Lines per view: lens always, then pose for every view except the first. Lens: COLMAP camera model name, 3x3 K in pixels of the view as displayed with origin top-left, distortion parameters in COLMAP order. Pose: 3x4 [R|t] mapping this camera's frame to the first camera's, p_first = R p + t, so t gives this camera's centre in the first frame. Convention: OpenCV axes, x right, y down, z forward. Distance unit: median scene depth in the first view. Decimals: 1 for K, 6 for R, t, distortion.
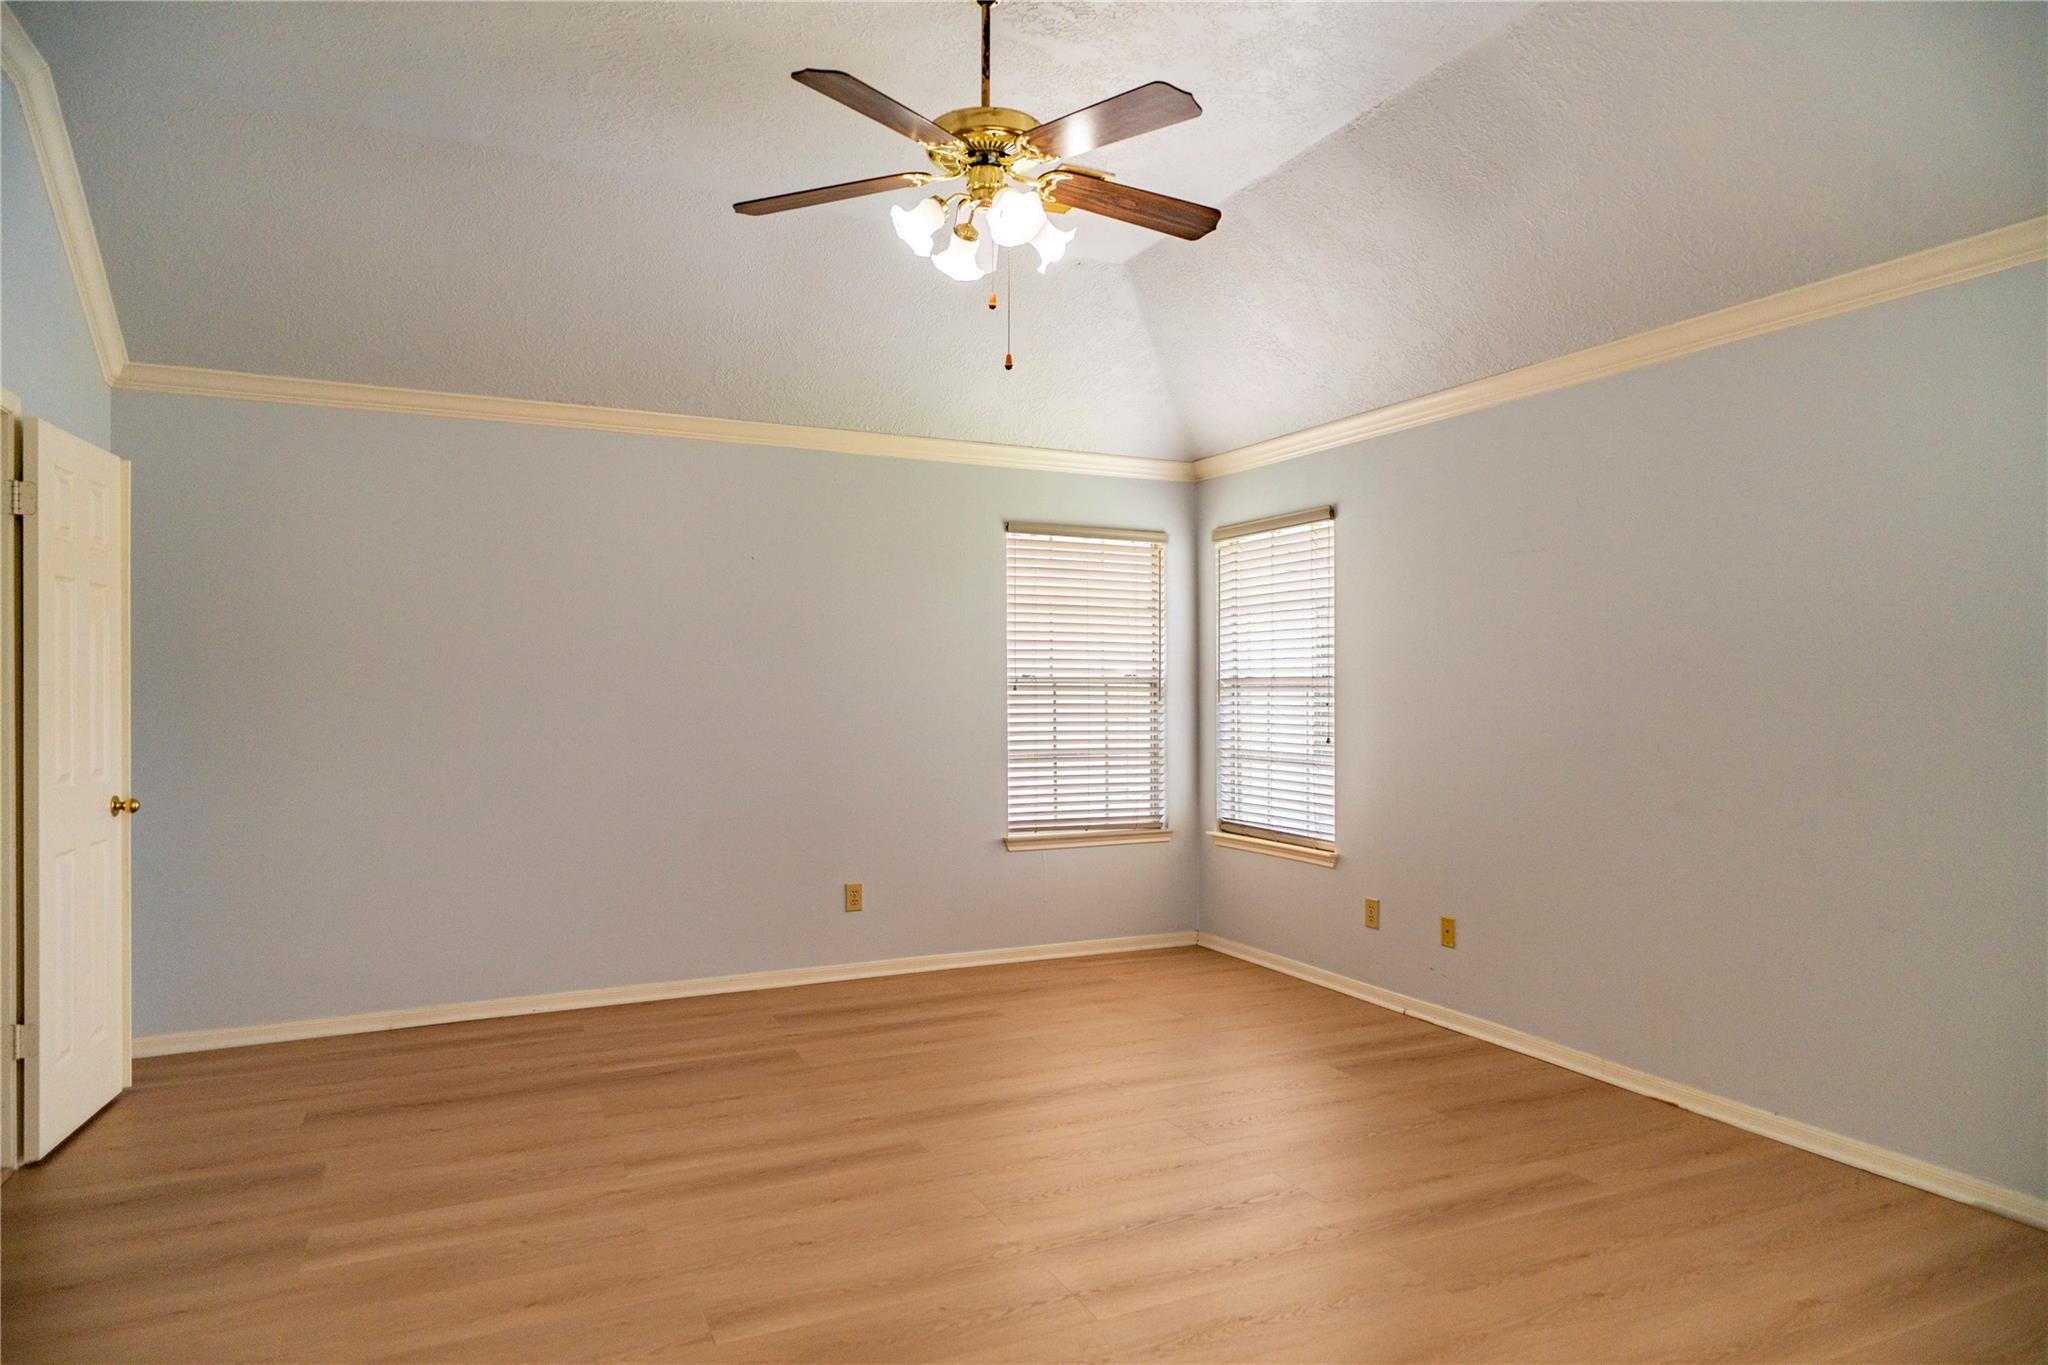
lens RADIAL K [[1226.9, 0, 1025.6], [0, 1226.9, 690.9], [0, 0, 1]] dist [-0.000615, 0.002190]
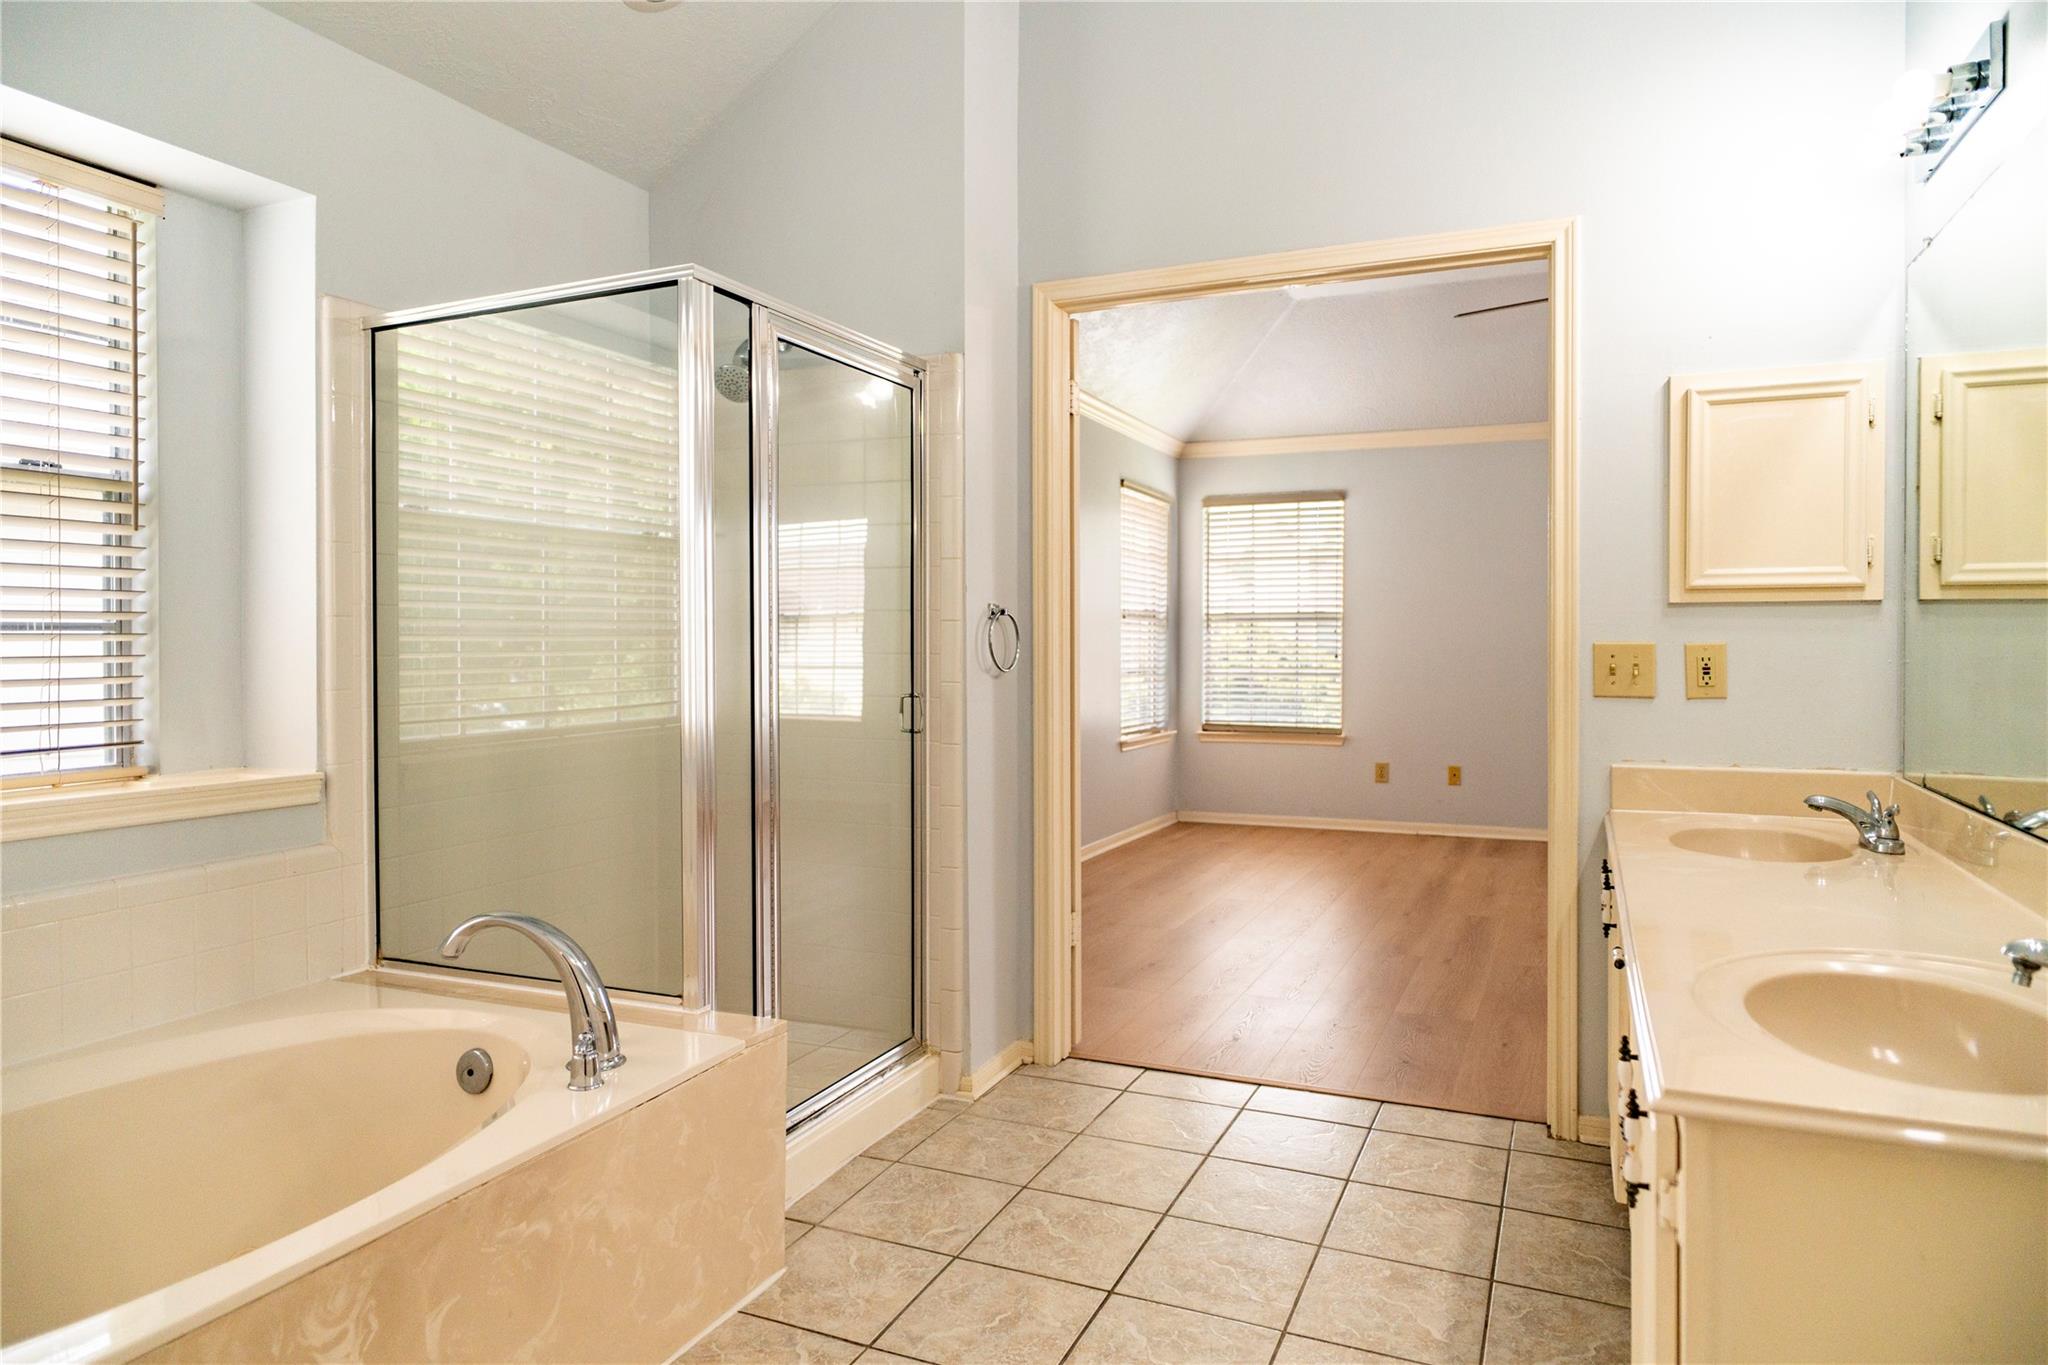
lens RADIAL K [[1226.9, 0, 1023.7], [0, 1226.9, 669.0], [0, 0, 1]] dist [-0.000615, 0.002190]
pose [[0.760117, -0.013510, 0.649645, -0.874473], [0.000706, 0.999800, 0.019966, 0.024612], [-0.649785, -0.014718, 0.759975, 0.143520]]
